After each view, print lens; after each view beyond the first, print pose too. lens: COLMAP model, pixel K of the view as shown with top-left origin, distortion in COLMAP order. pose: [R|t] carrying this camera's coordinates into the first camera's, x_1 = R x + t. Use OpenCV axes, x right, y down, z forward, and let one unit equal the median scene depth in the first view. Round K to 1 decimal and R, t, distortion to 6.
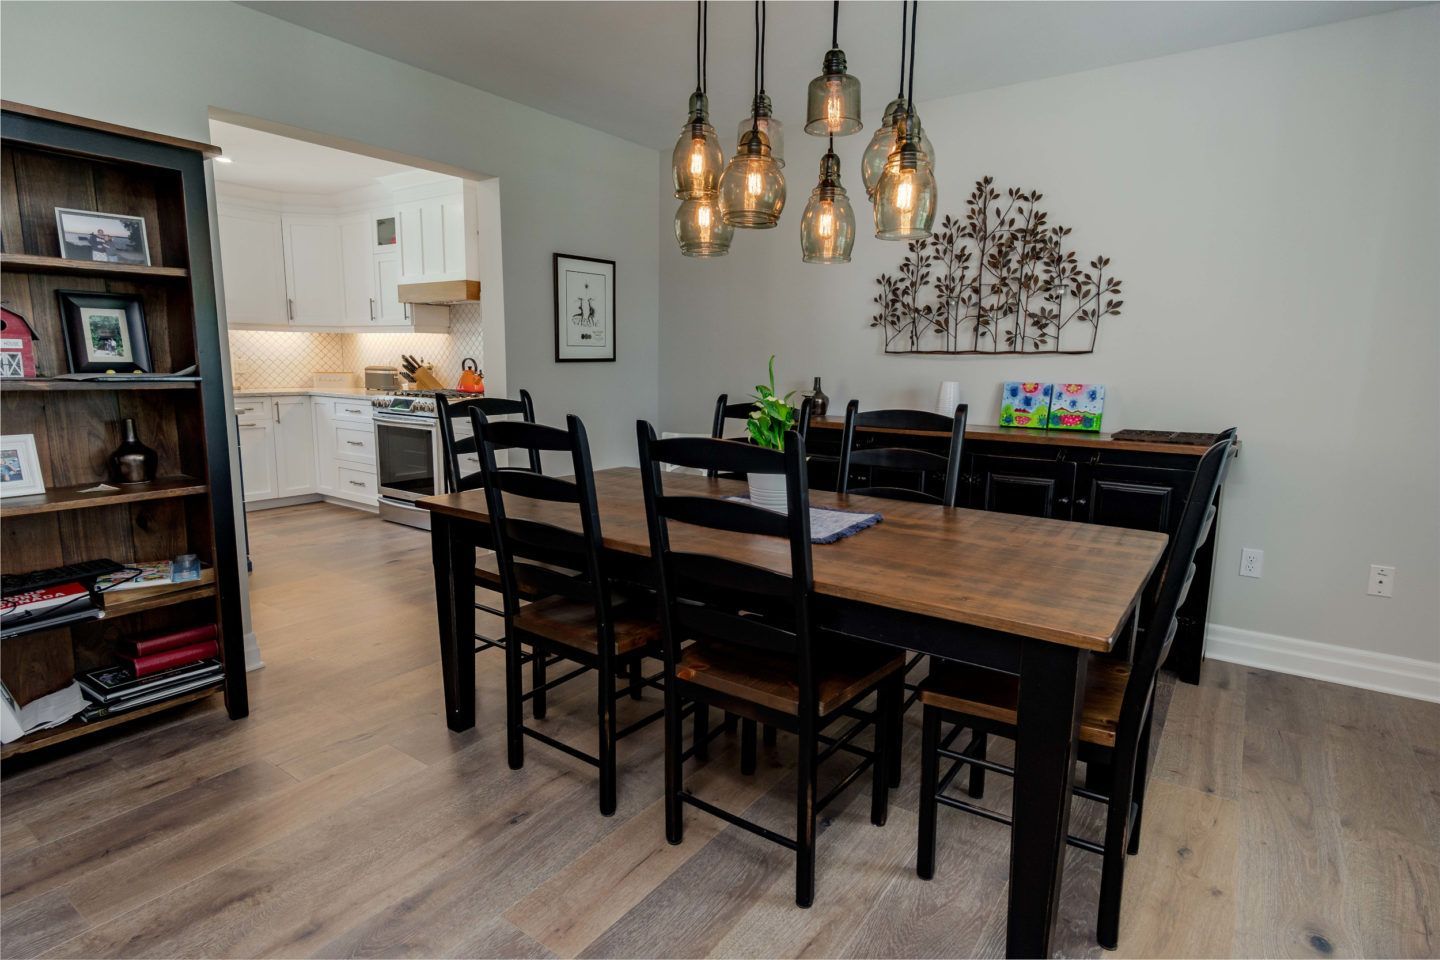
lens RADIAL K [[763.3, 0, 719.8], [0, 763.3, 466.4], [0, 0, 1]] dist [0.005234, 0.001742]
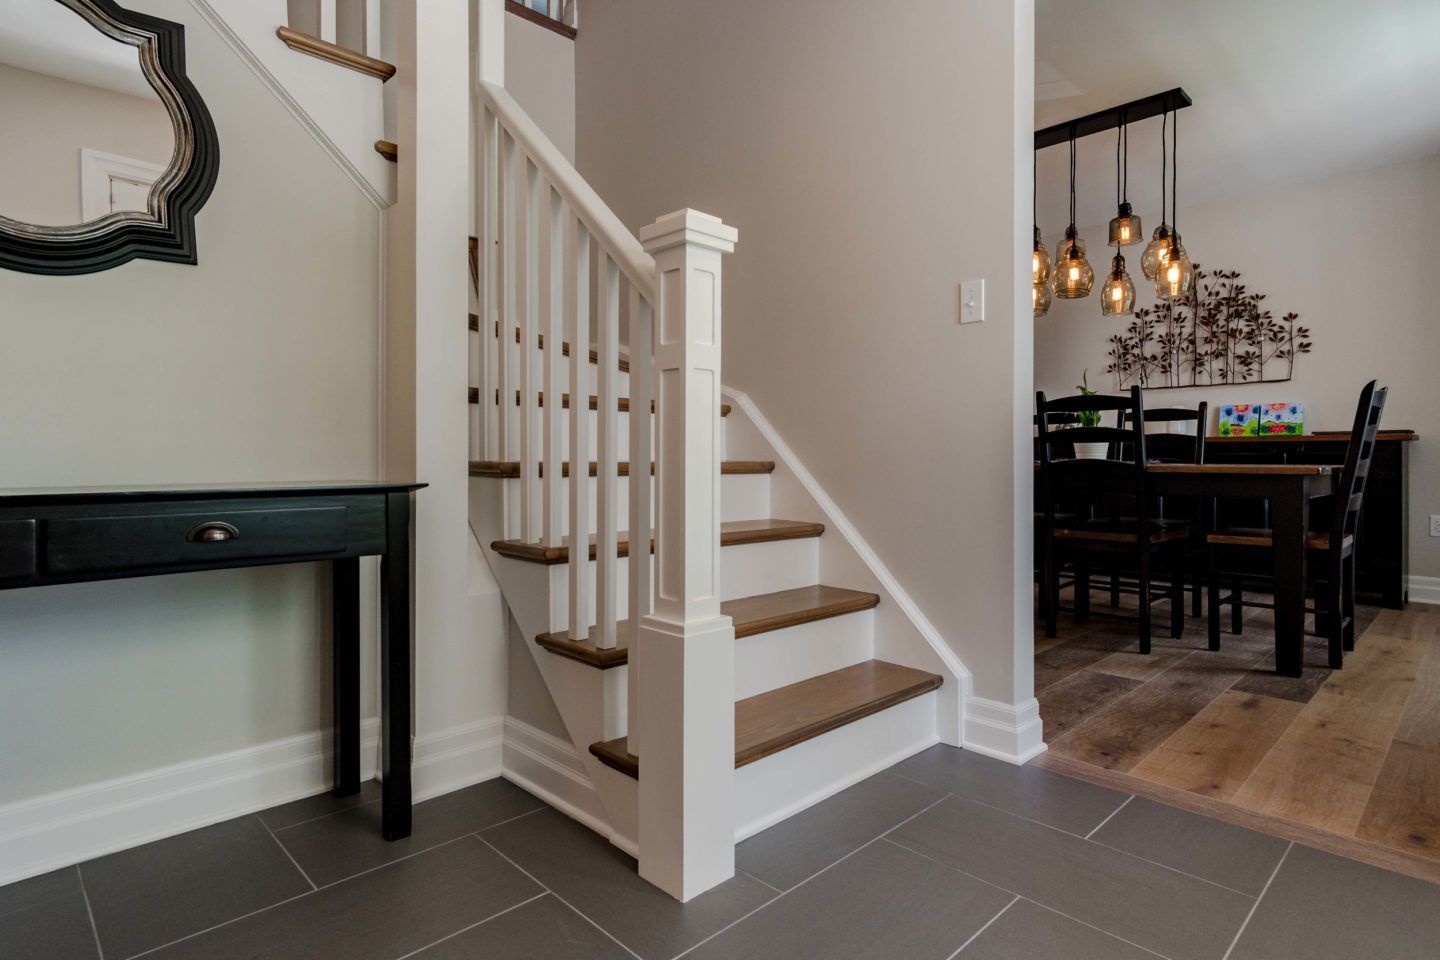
lens RADIAL K [[759.2, 0, 725.2], [0, 759.2, 450.4], [0, 0, 1]] dist [0.003651, 0.000397]
pose [[0.983630, -0.012949, -0.179734, -0.265447], [-0.013572, 0.989258, -0.145547, 0.185497], [0.179688, 0.145604, 0.972888, -0.491691]]
